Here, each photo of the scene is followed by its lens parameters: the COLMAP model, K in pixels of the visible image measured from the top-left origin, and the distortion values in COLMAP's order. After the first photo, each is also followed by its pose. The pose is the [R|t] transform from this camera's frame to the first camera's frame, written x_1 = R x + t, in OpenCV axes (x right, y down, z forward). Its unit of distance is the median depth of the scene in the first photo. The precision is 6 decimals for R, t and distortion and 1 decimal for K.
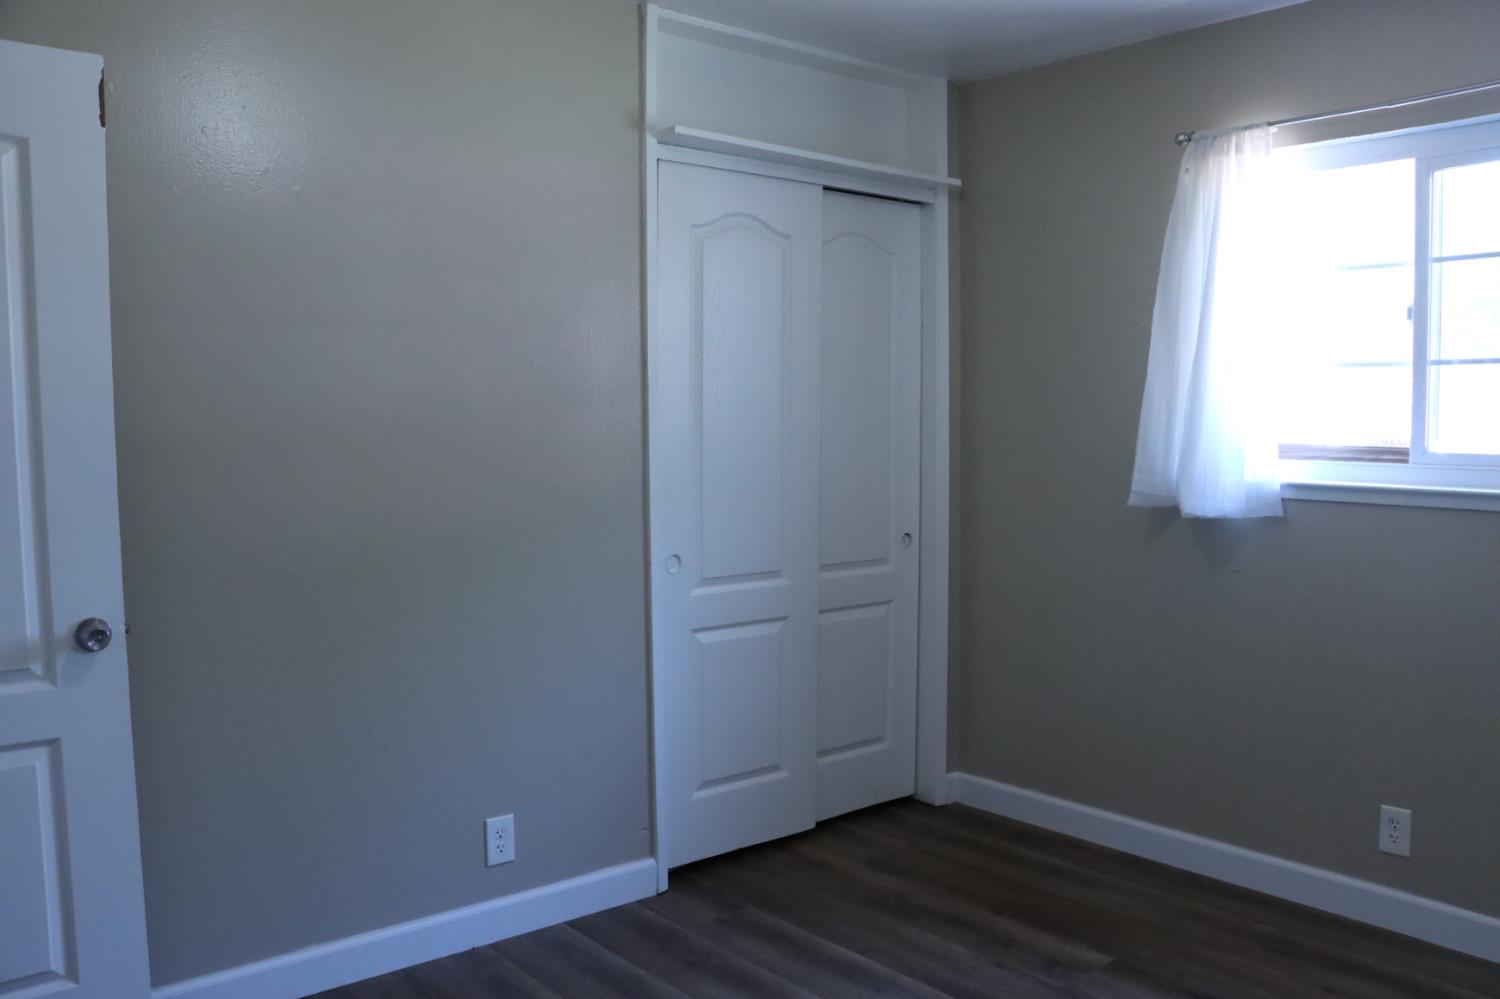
lens RADIAL K [[1240.5, 0, 755.7], [0, 1240.5, 503.8], [0, 0, 1]] dist [-0.175623, 0.154172]
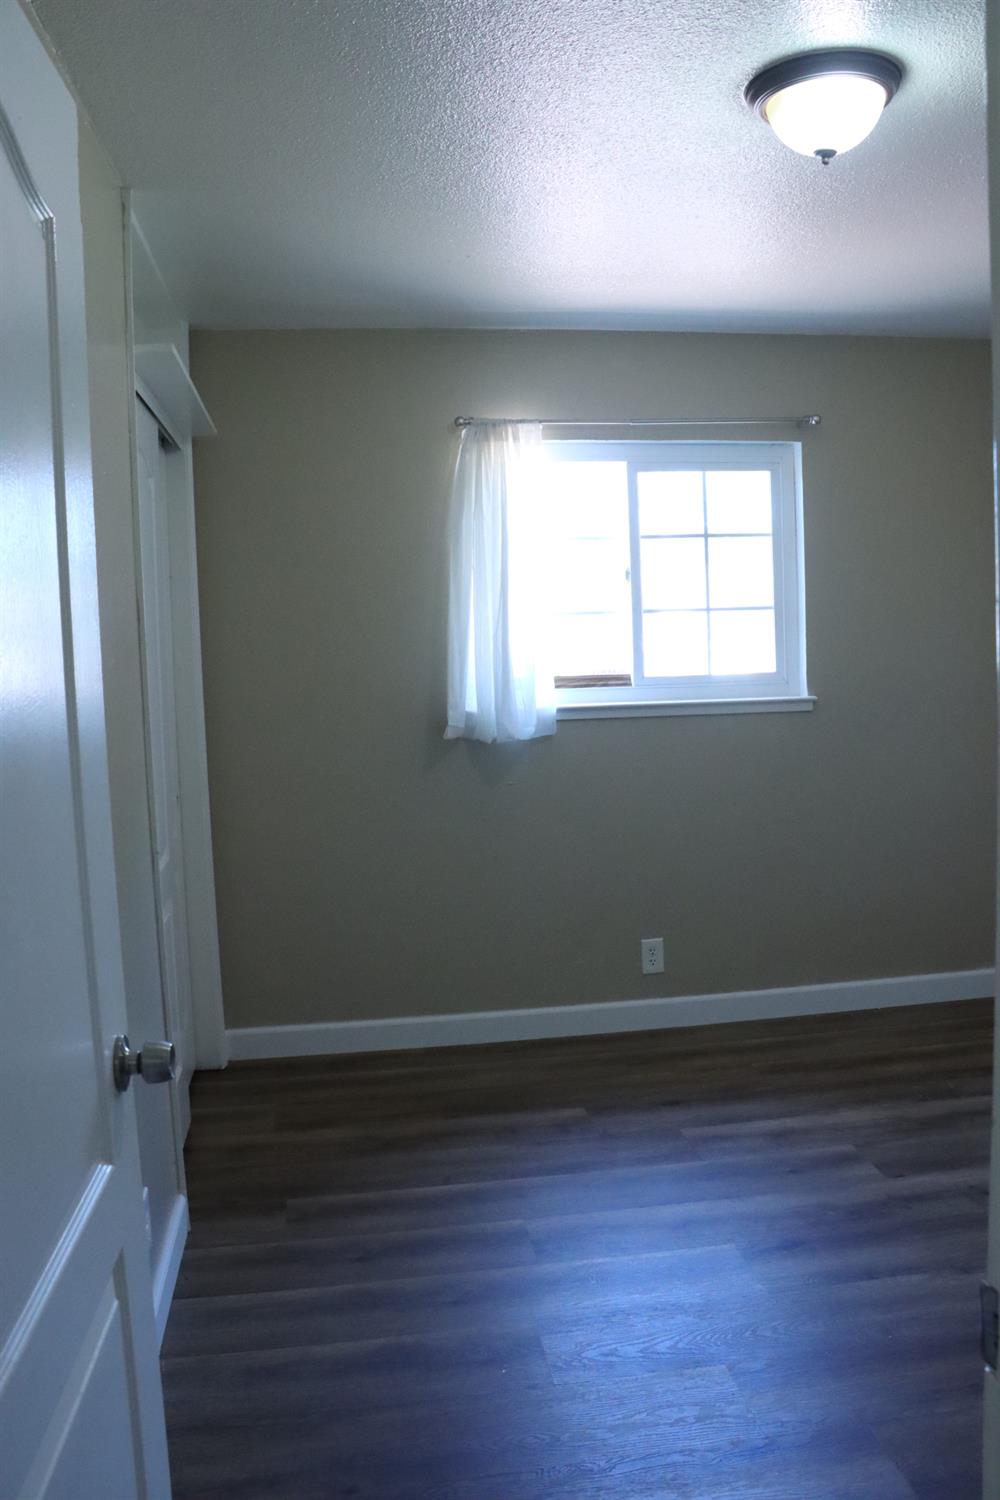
lens RADIAL K [[1240.5, 0, 509.2], [0, 1240.5, 741.4], [0, 0, 1]] dist [-0.175623, 0.154172]
pose [[0.527425, -0.086077, 0.845230, -0.696464], [0.093646, 0.994683, 0.042862, -0.043293], [-0.844425, 0.056546, 0.532682, 0.363420]]
